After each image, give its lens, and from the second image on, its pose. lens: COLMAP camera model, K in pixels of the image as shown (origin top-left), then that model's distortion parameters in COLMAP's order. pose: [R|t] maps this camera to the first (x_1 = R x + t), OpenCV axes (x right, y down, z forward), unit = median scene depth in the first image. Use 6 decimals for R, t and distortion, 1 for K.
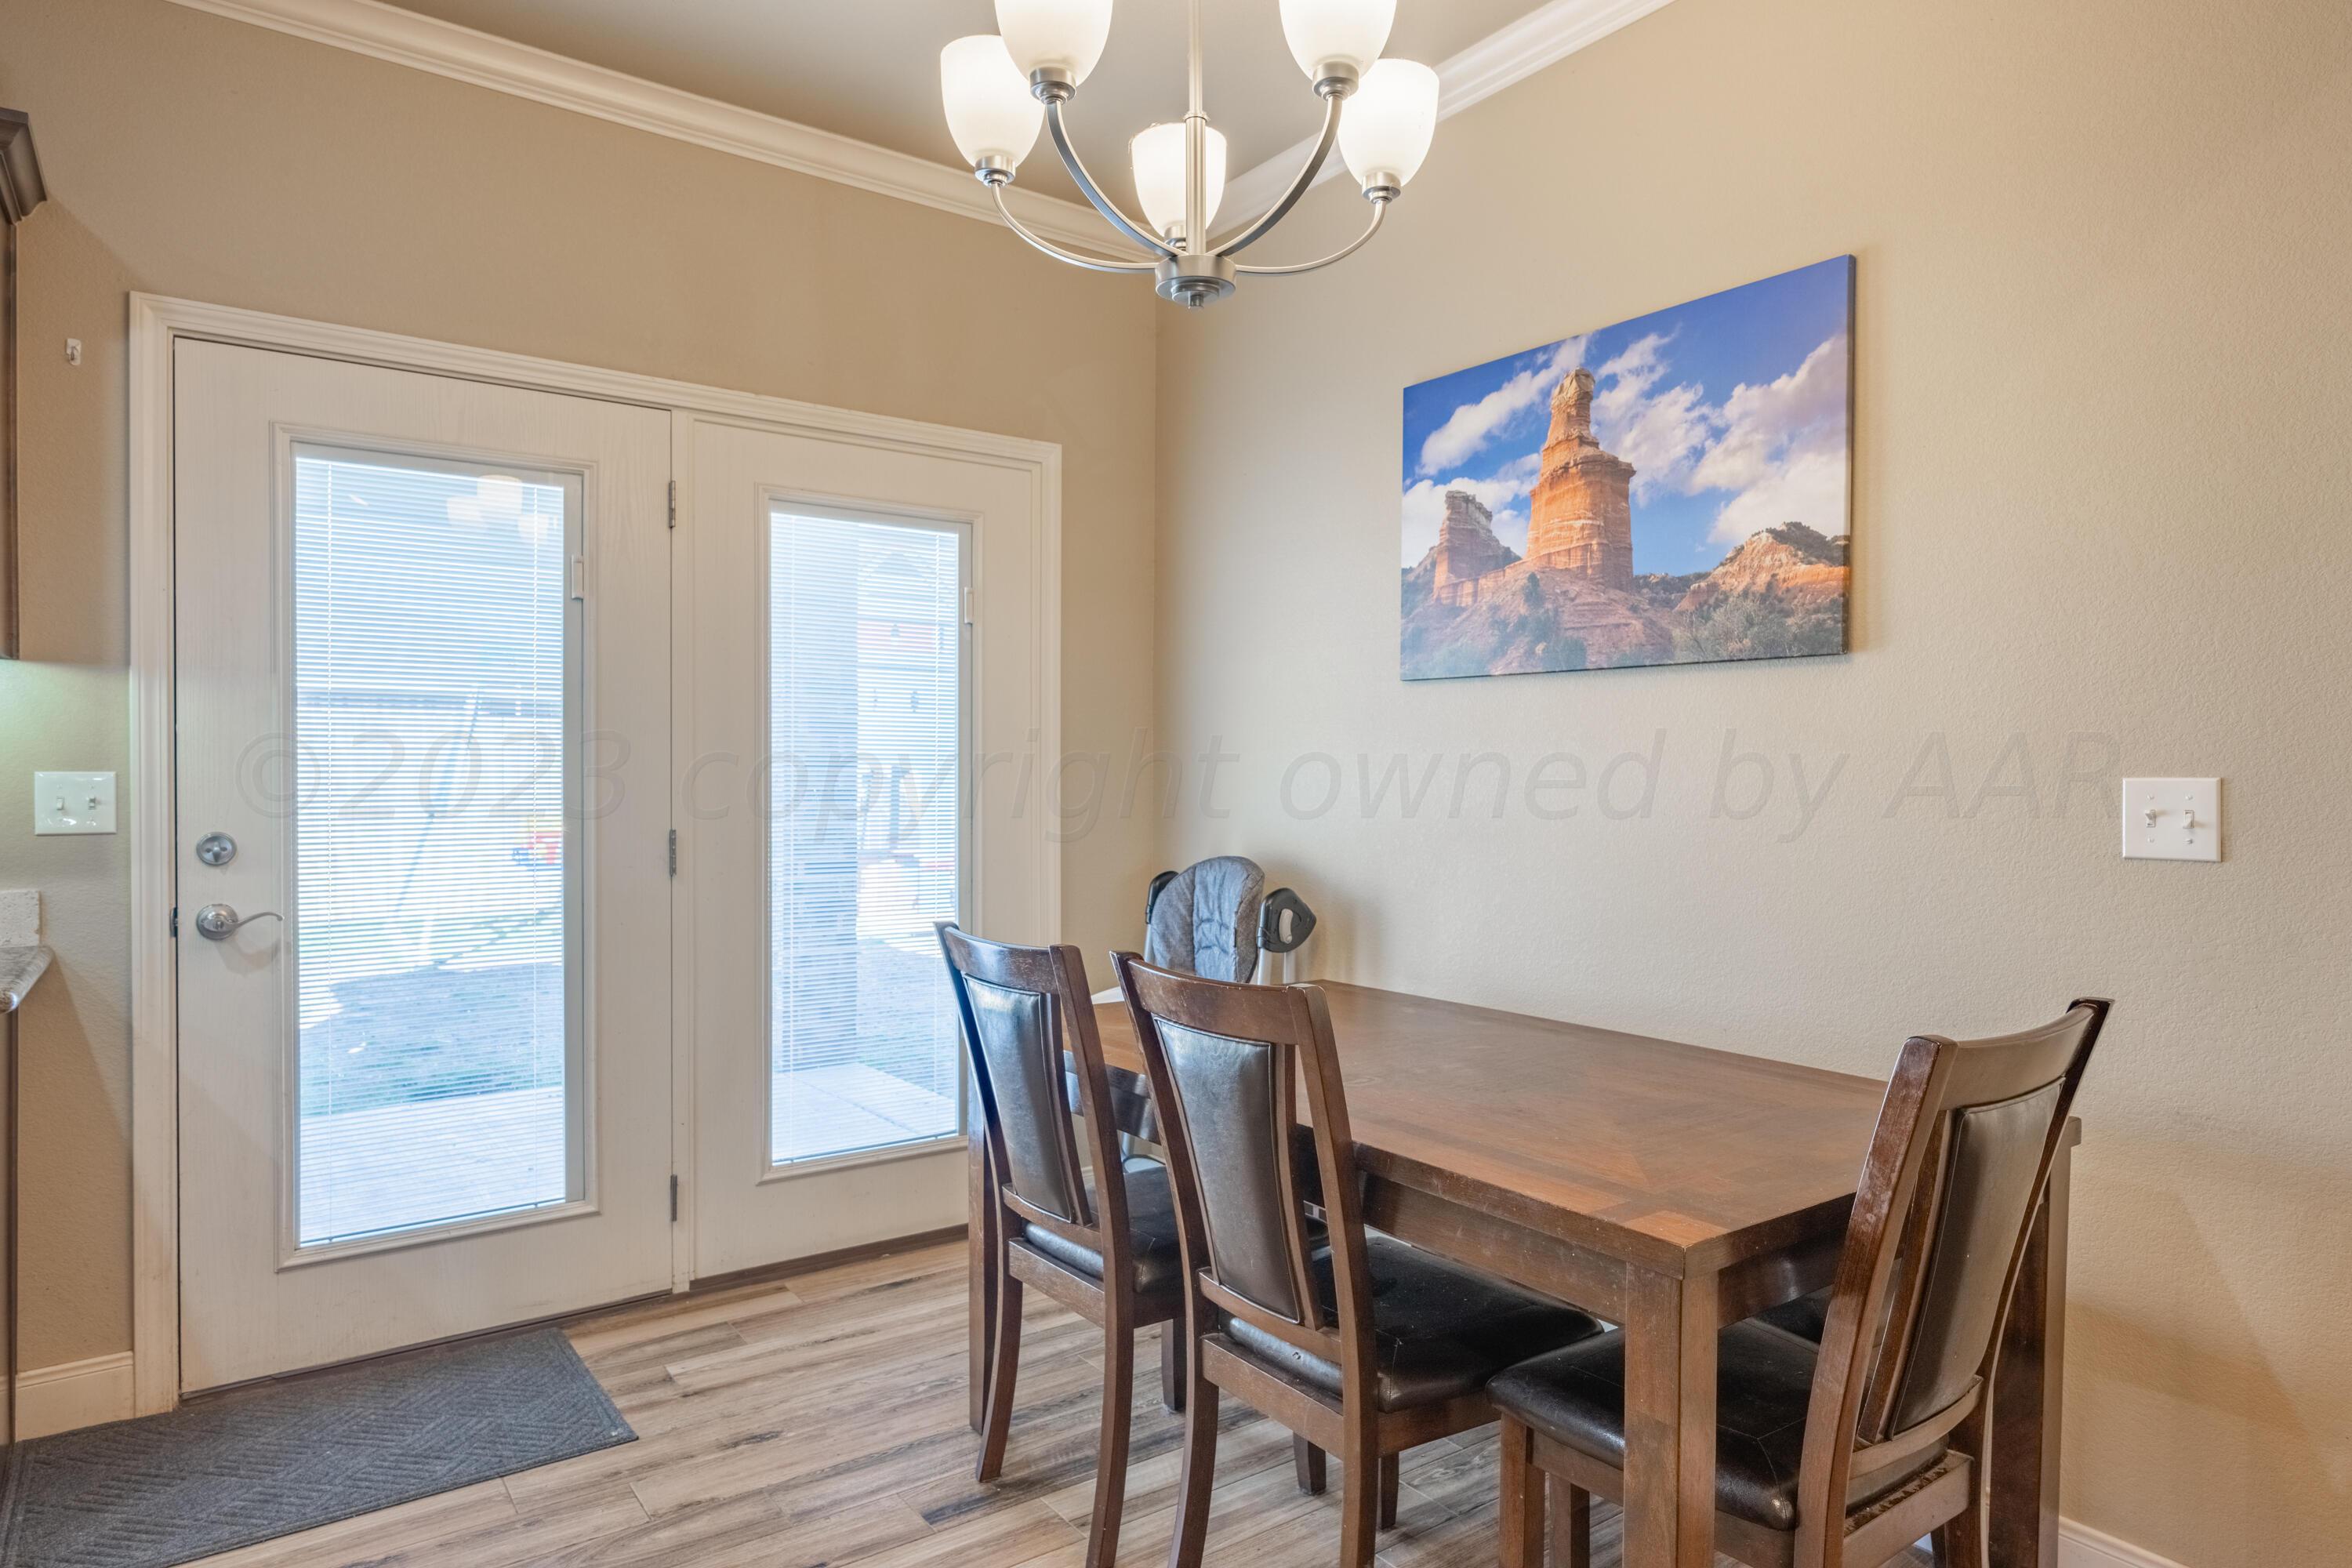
lens RADIAL K [[1376.4, 0, 1178.5], [0, 1376.4, 791.6], [0, 0, 1]] dist [-0.008070, -0.001033]
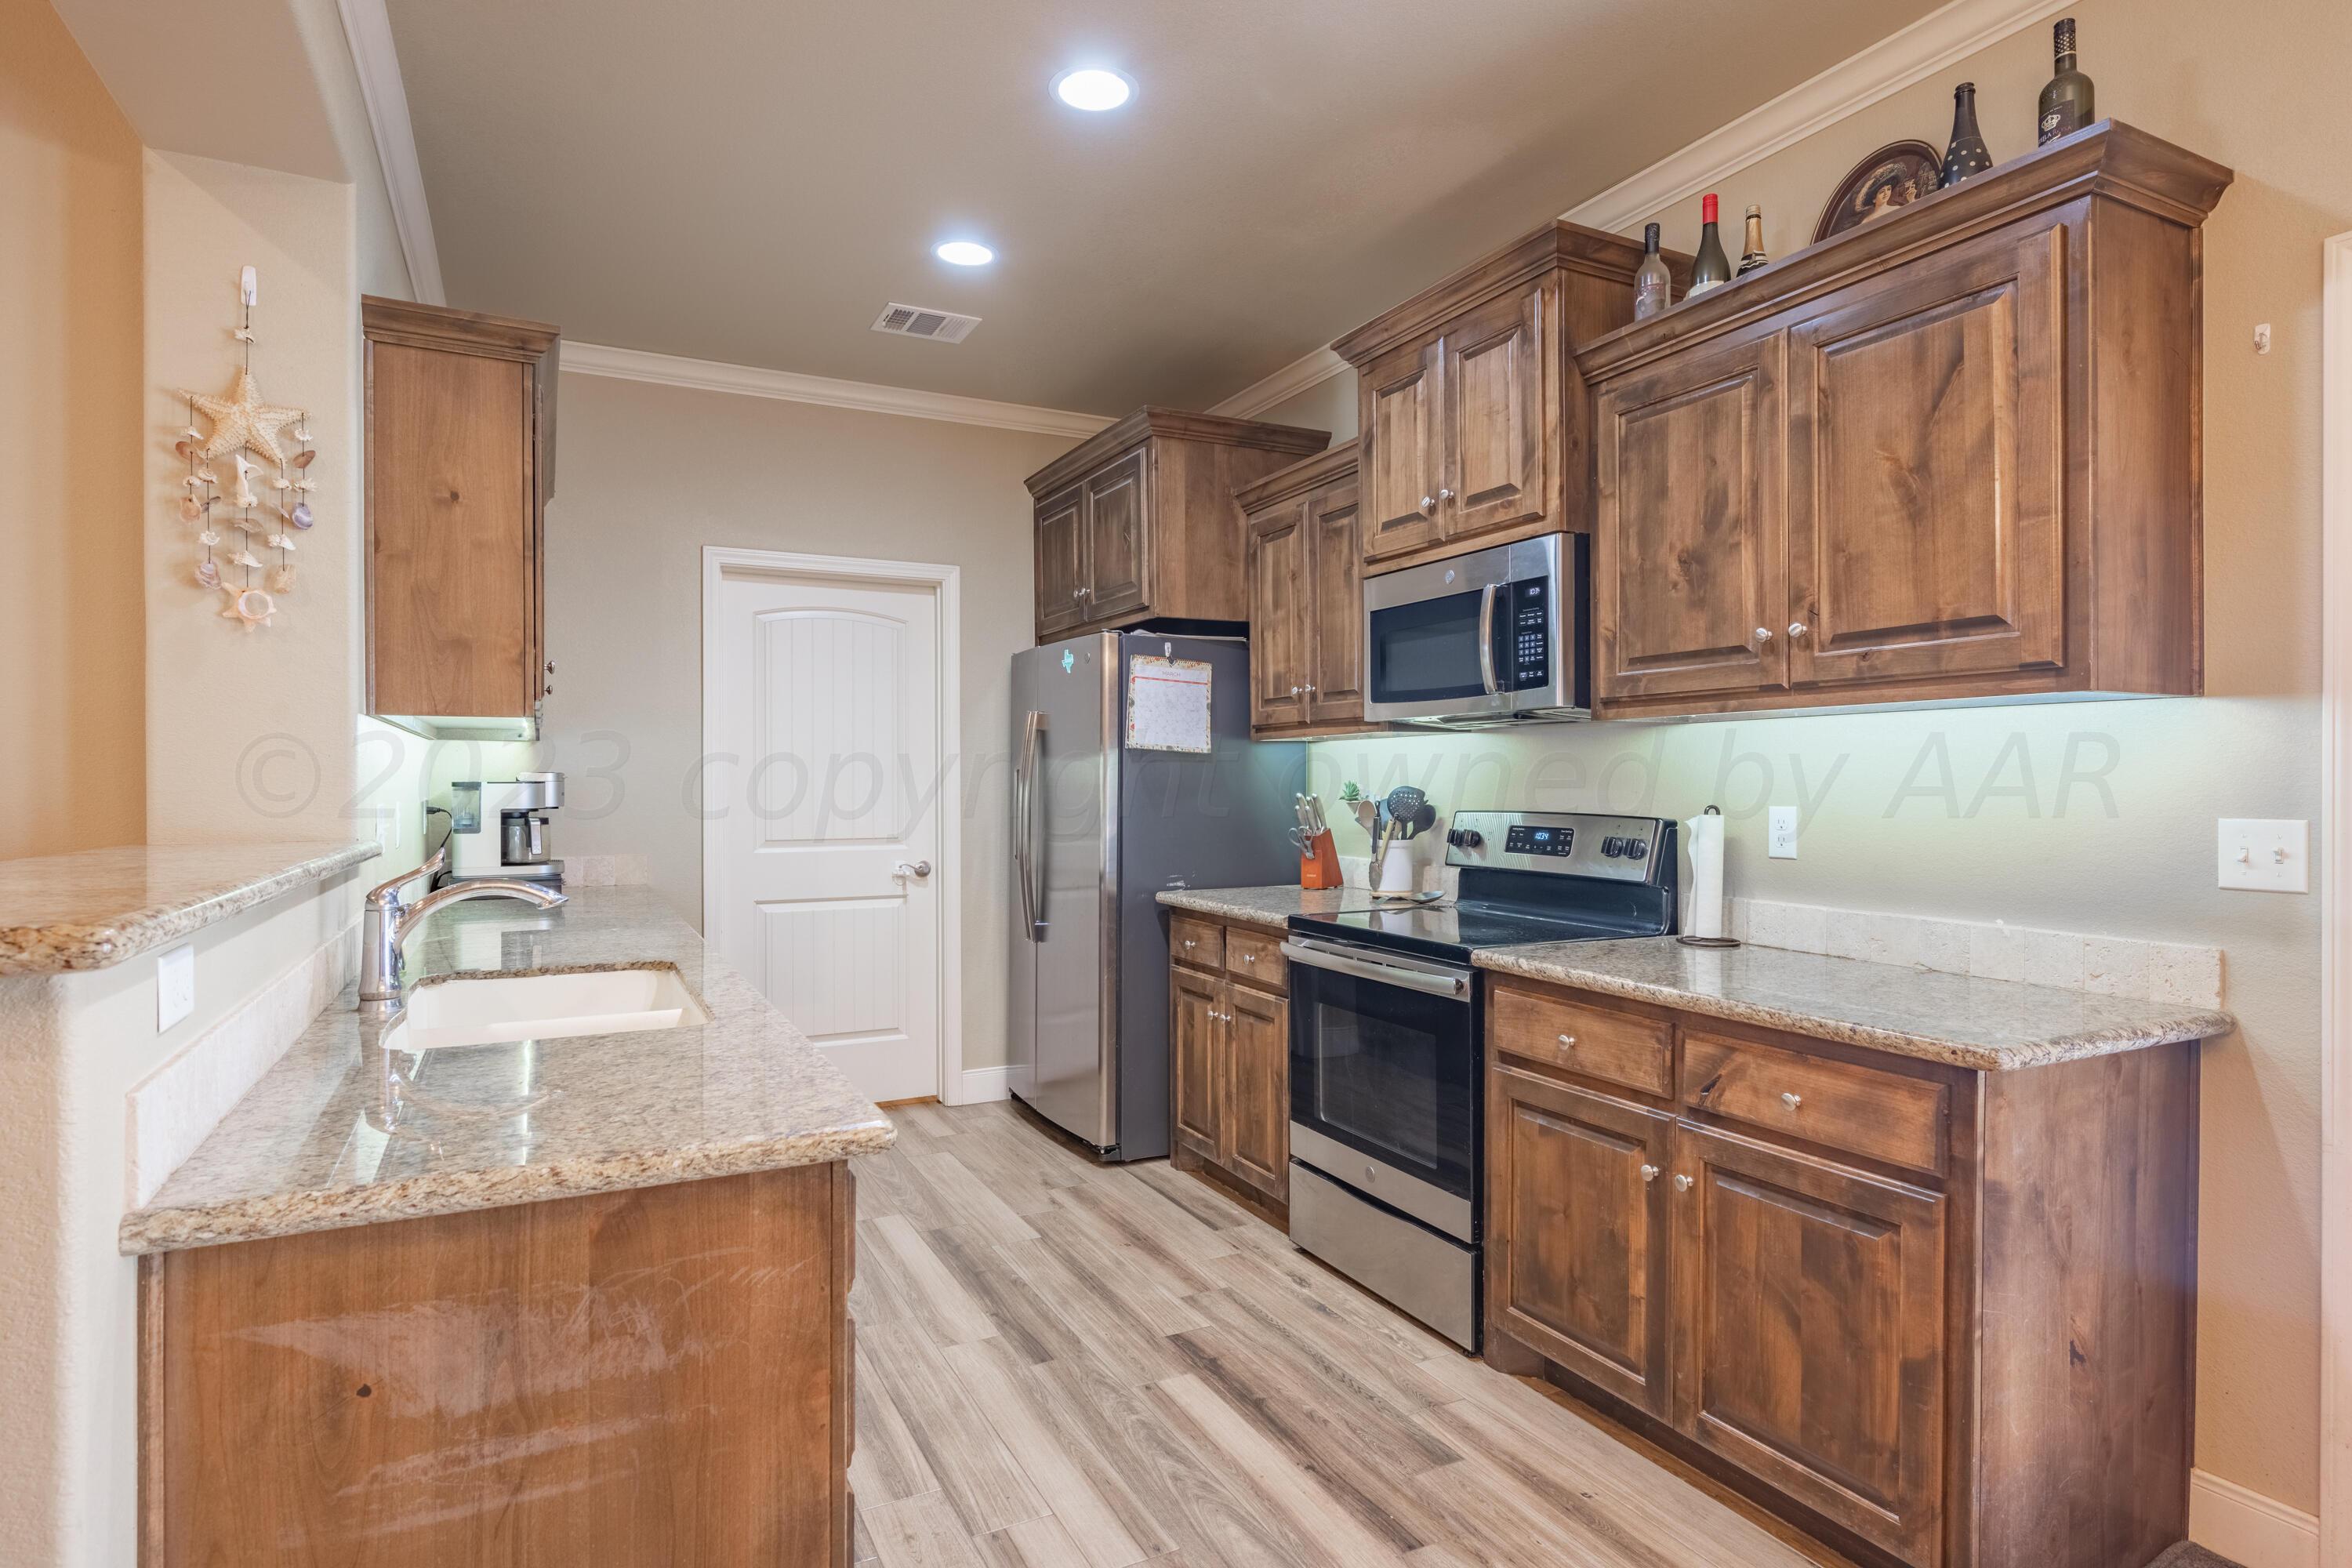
lens RADIAL K [[1233.7, 0, 1183.5], [0, 1233.7, 787.5], [0, 0, 1]] dist [0.001015, 0.000110]
pose [[-0.154335, 0.004747, -0.988007, 0.076704], [-0.006288, 0.999963, 0.005787, -0.033966], [0.987999, 0.007105, -0.154300, 0.427207]]
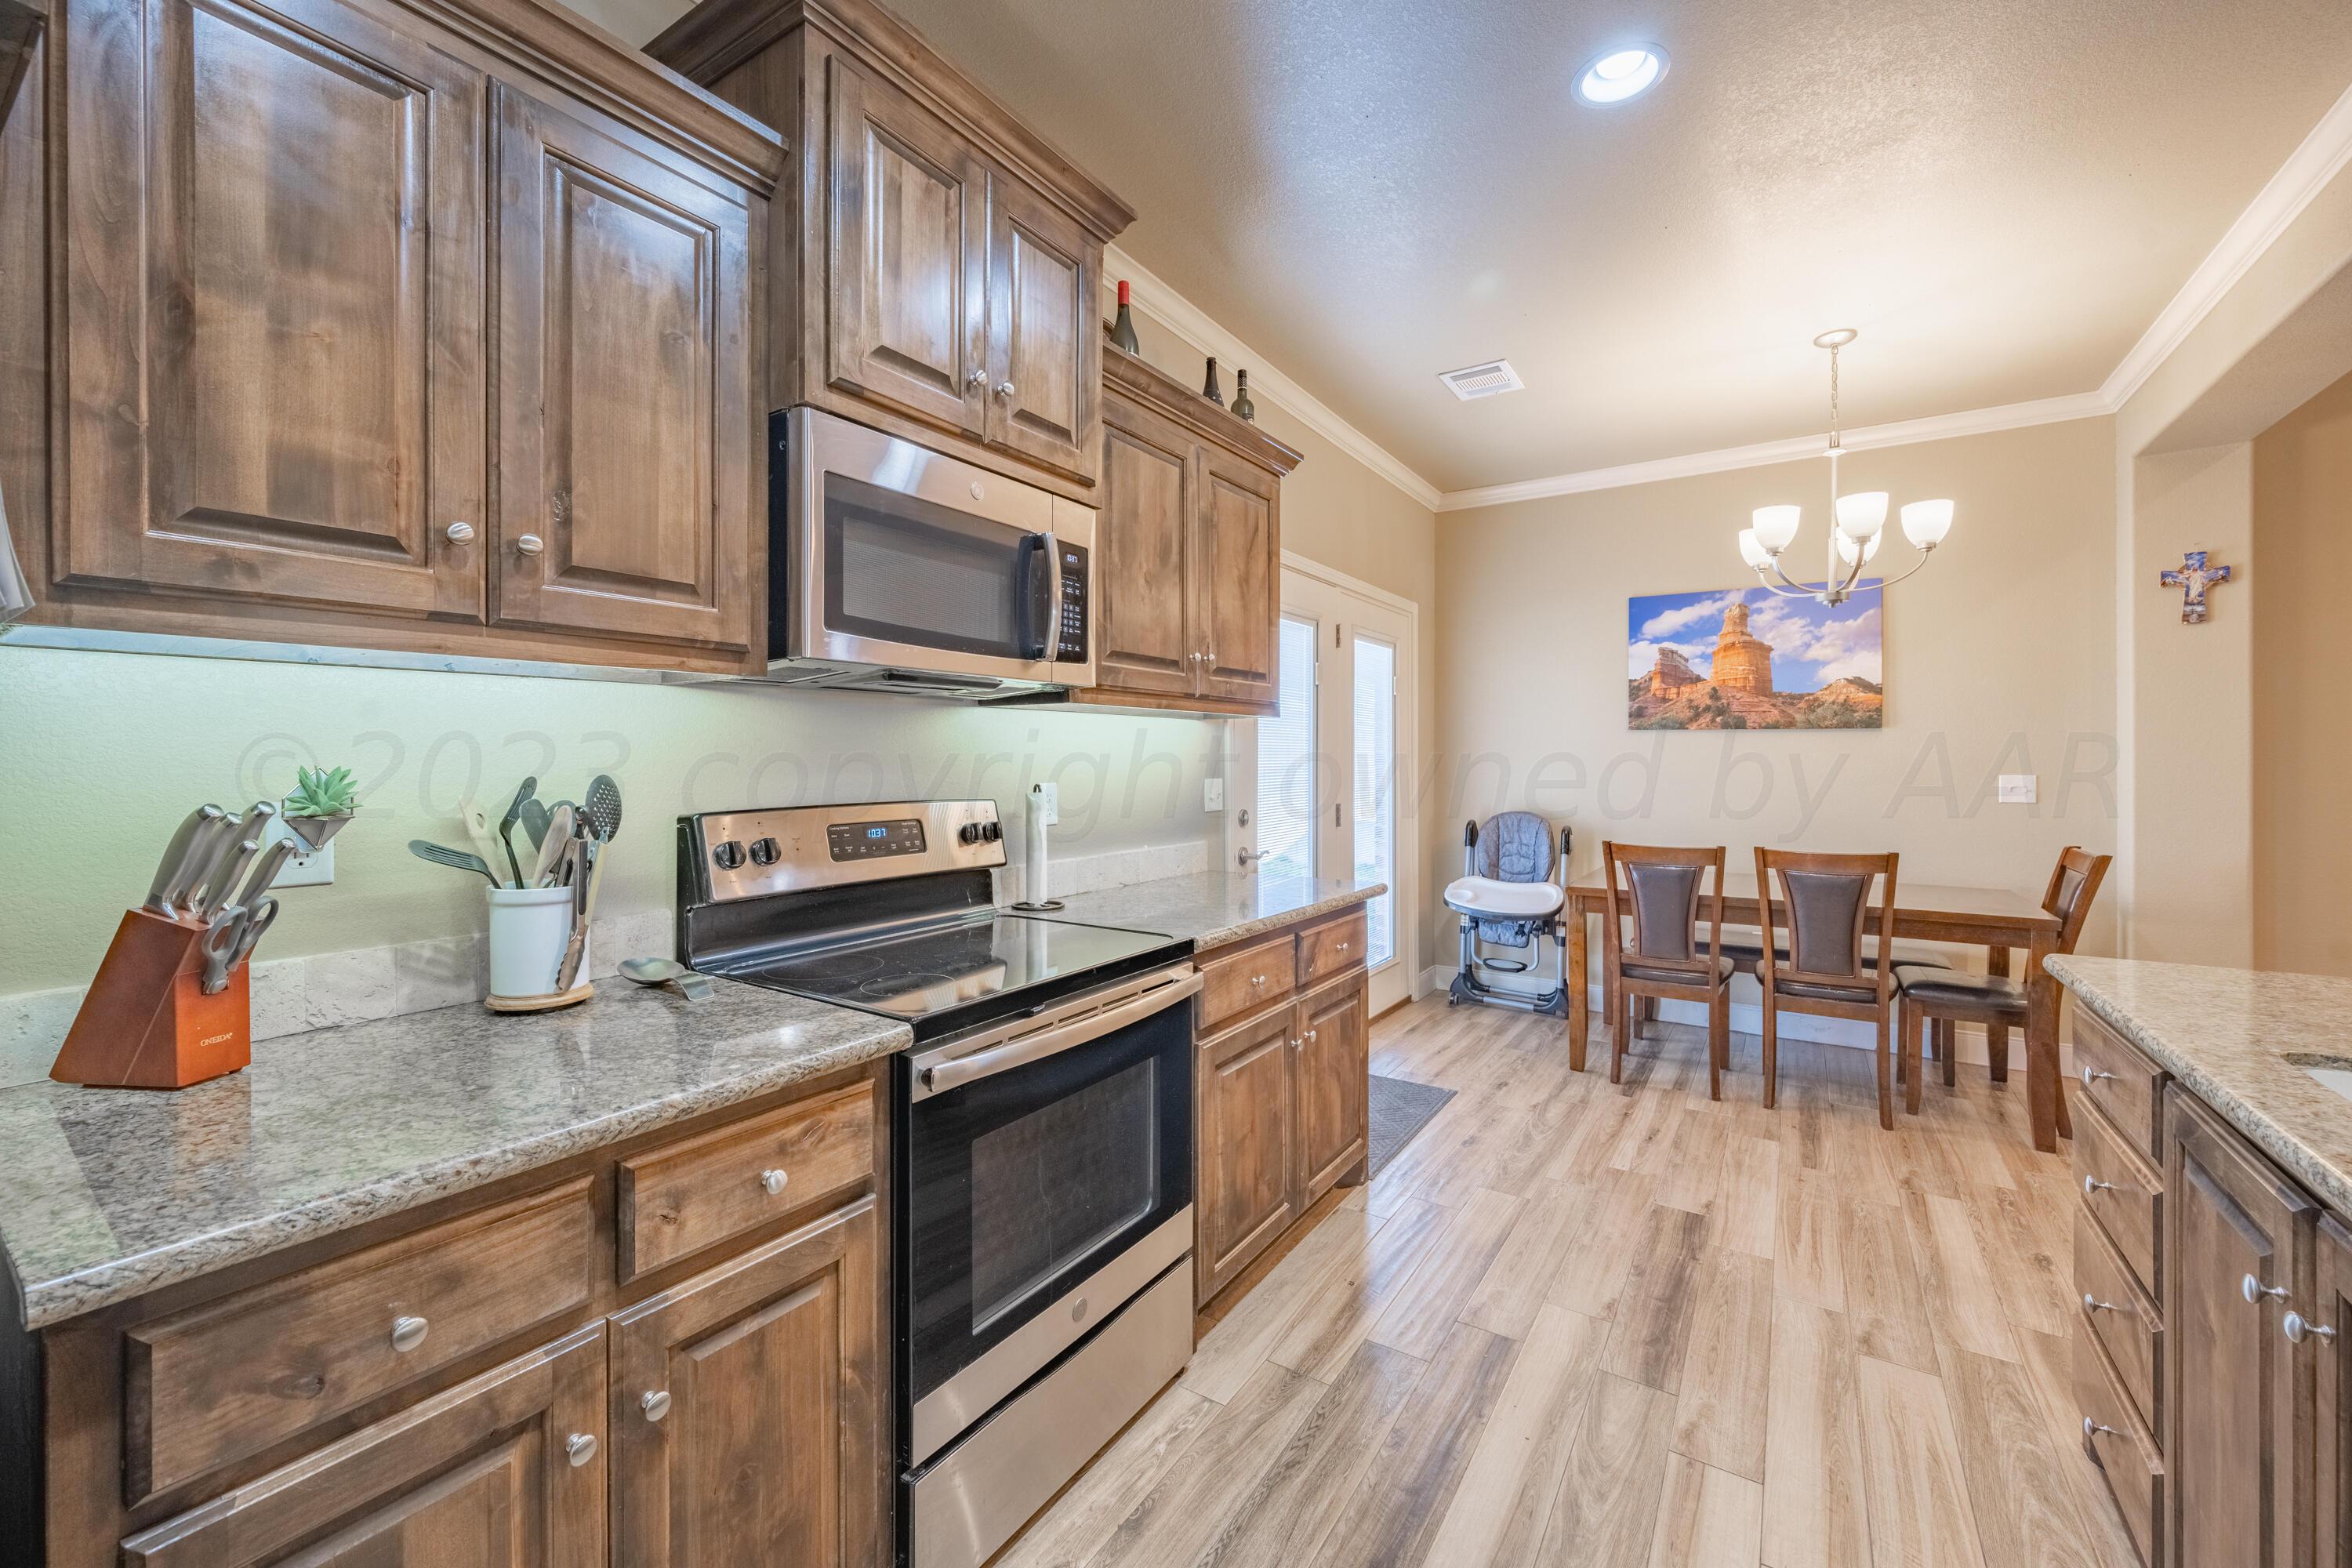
lens RADIAL K [[936.1, 0, 1180.3], [0, 936.1, 766.0], [0, 0, 1]] dist [-0.002197, -0.000223]
pose [[0.938212, -0.005982, 0.346009, -1.268769], [0.006447, 0.999979, -0.000192, -0.031704], [-0.346001, 0.002411, 0.938231, -0.203766]]
